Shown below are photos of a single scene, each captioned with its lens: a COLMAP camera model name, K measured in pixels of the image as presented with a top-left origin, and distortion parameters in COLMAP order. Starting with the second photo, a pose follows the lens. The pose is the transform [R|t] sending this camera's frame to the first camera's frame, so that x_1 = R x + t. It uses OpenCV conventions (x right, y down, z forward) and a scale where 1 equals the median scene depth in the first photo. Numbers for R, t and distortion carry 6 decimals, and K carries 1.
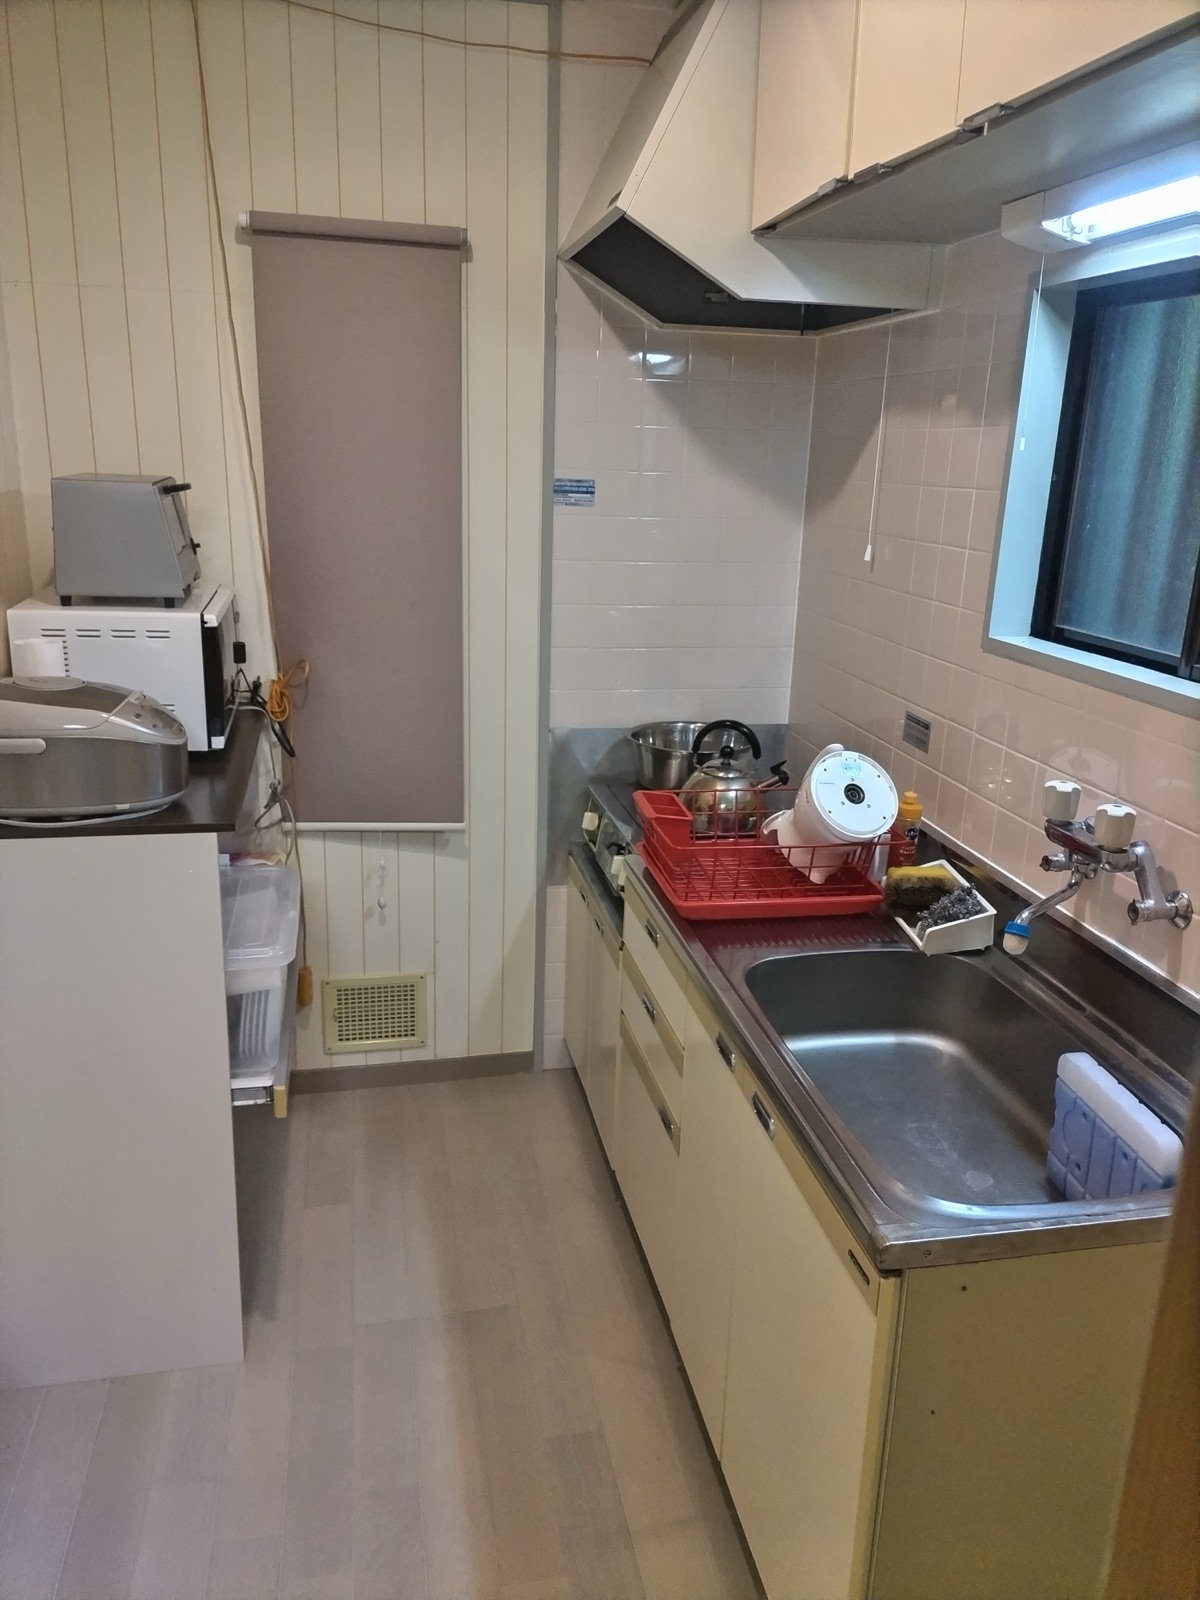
lens RADIAL K [[1199.2, 0, 605.8], [0, 1199.2, 806.5], [0, 0, 1]] dist [0.084157, -0.110362]
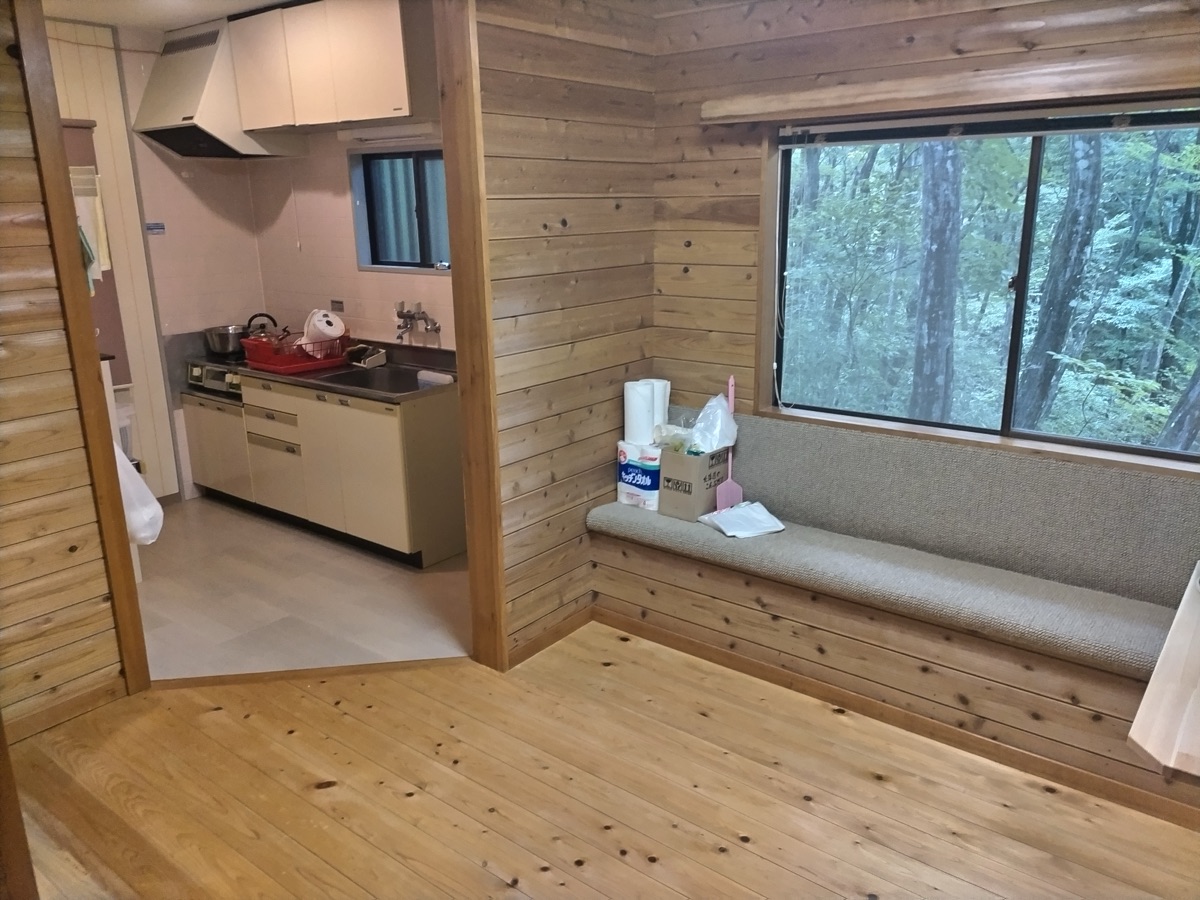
lens RADIAL K [[899.4, 0, 600.0], [0, 899.4, 450.0], [0, 0, 1]] dist [0.084157, -0.110362]
pose [[0.767804, -0.215281, 0.603433, -0.593685], [0.219251, 0.973278, 0.068254, 0.245696], [-0.602002, 0.079898, 0.794488, -0.975318]]
